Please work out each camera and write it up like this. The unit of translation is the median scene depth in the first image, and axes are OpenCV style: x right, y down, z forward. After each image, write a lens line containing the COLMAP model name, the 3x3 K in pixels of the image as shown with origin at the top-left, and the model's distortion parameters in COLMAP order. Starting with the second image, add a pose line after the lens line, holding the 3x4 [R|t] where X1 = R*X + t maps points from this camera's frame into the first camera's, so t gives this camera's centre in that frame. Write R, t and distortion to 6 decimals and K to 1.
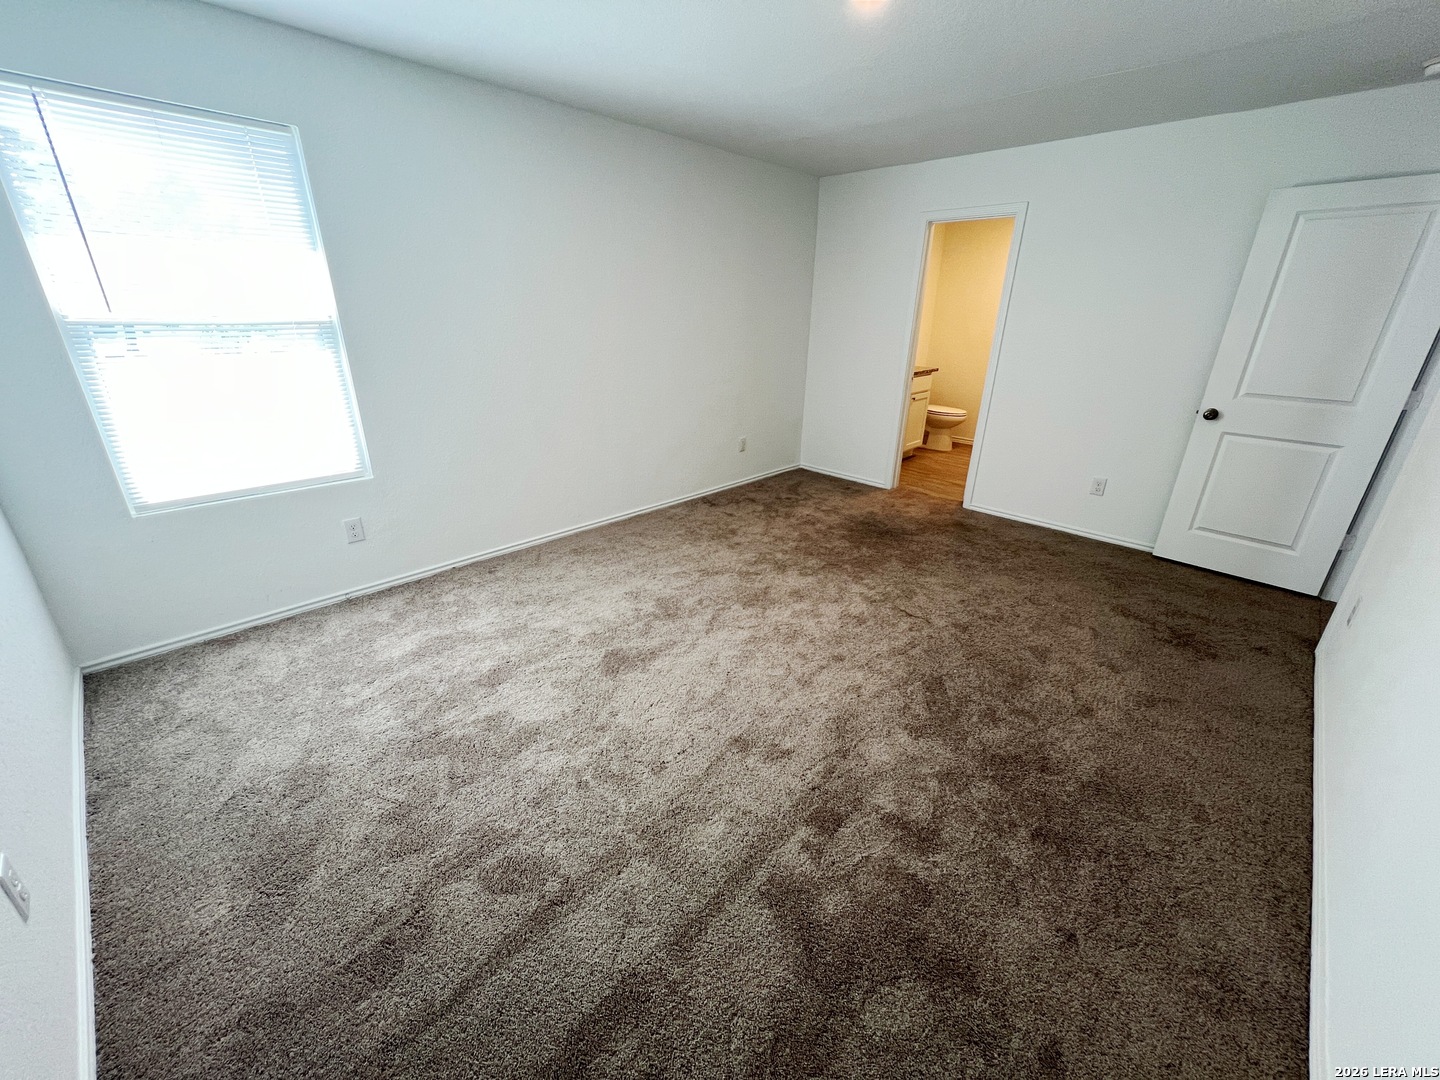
lens RADIAL K [[575.5, 0, 717.4], [0, 575.5, 542.0], [0, 0, 1]] dist [-0.001540, 0.001052]
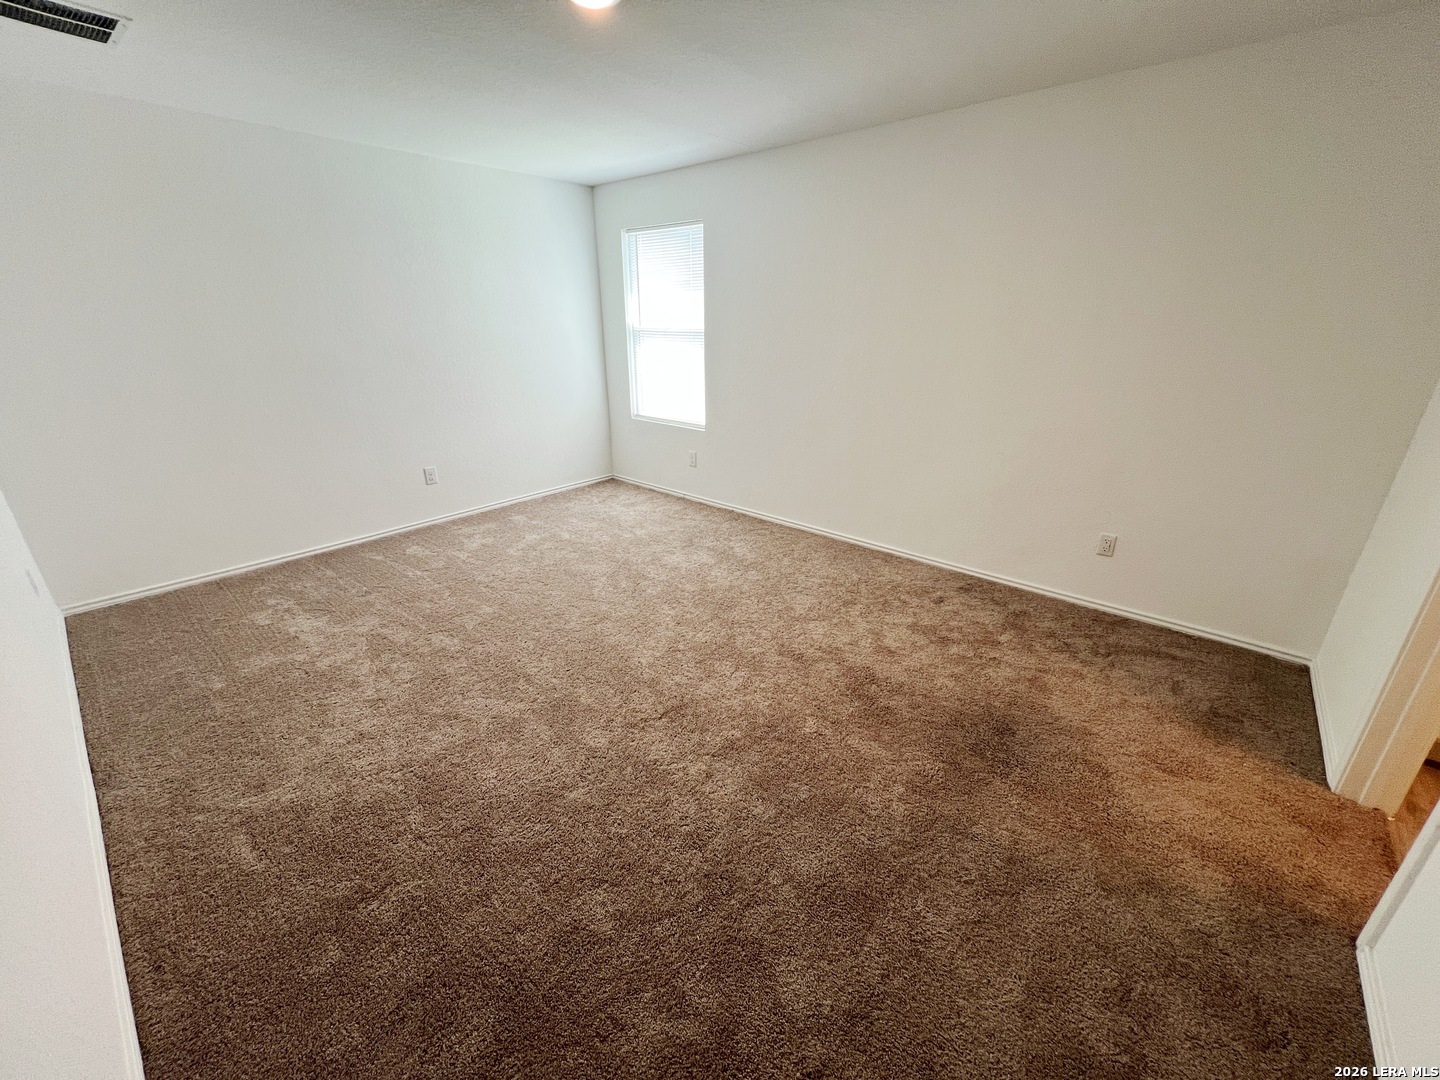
lens RADIAL K [[575.5, 0, 722.1], [0, 575.5, 546.0], [0, 0, 1]] dist [-0.001540, 0.001052]
pose [[0.054406, 0.356434, -0.932735, 0.665892], [-0.376213, 0.872597, 0.311508, -0.232573], [0.924934, 0.333959, 0.181570, 0.579085]]
